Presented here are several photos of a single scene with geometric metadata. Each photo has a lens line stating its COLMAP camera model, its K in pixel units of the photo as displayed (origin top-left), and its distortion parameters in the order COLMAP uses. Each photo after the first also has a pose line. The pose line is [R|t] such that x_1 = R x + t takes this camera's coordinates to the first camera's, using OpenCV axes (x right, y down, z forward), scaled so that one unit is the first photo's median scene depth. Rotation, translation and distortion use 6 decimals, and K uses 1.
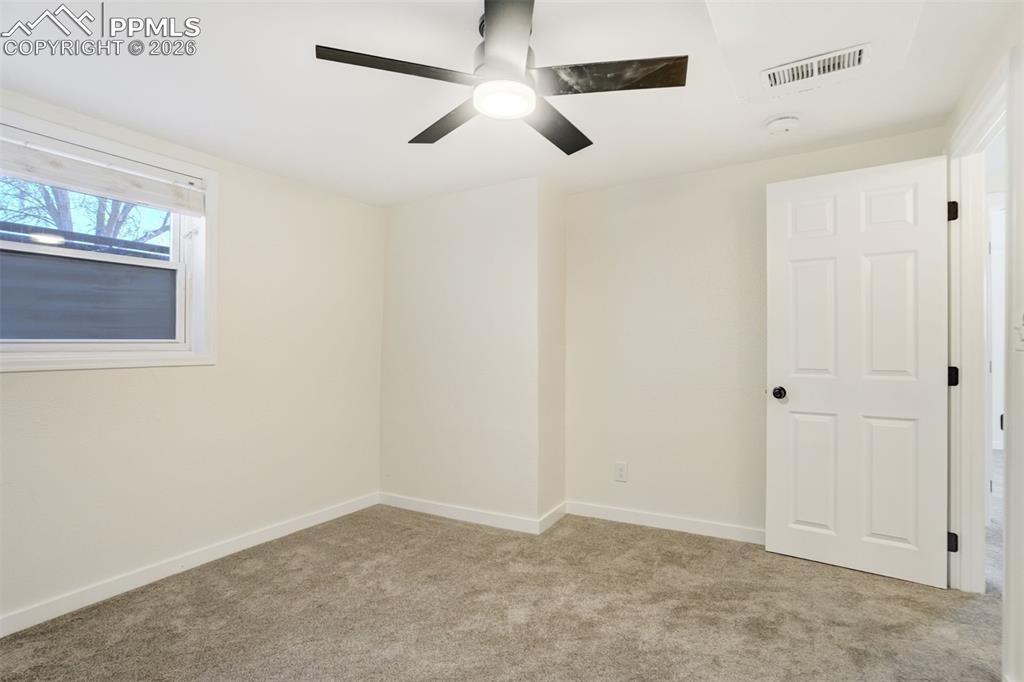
lens RADIAL K [[473.7, 0, 526.1], [0, 473.7, 337.6], [0, 0, 1]] dist [-0.001816, 0.000429]
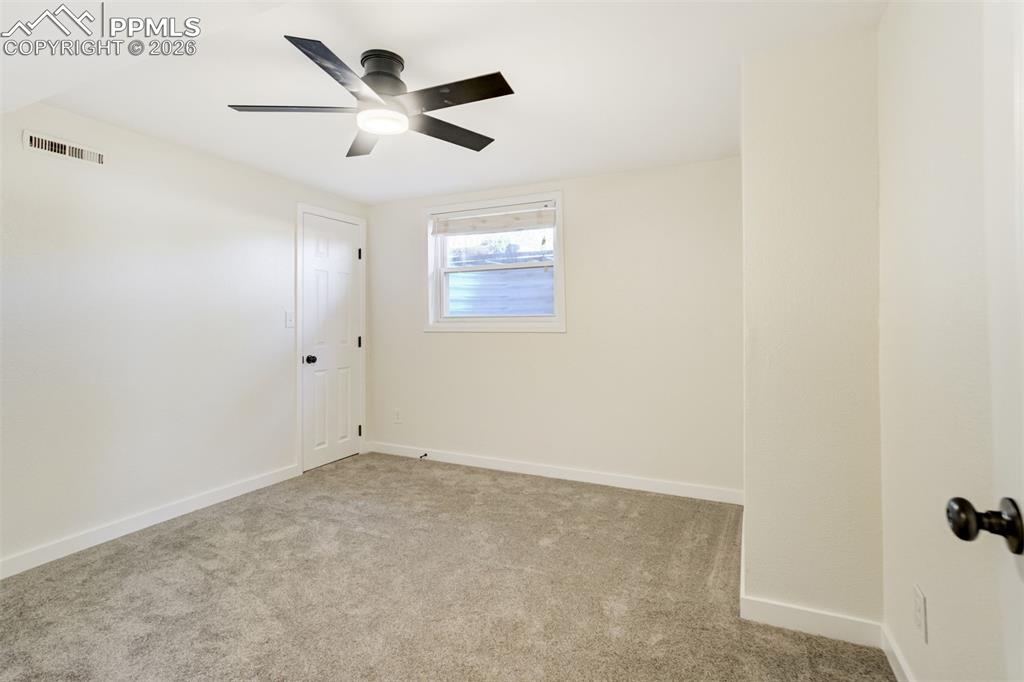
lens RADIAL K [[481.6, 0, 511.3], [0, 481.6, 310.3], [0, 0, 1]] dist [-0.000646, 0.000082]
pose [[0.157564, -0.012517, -0.987429, 0.736349], [0.012790, 0.999862, -0.010634, 0.002147], [0.987426, -0.010954, 0.157703, 0.689470]]
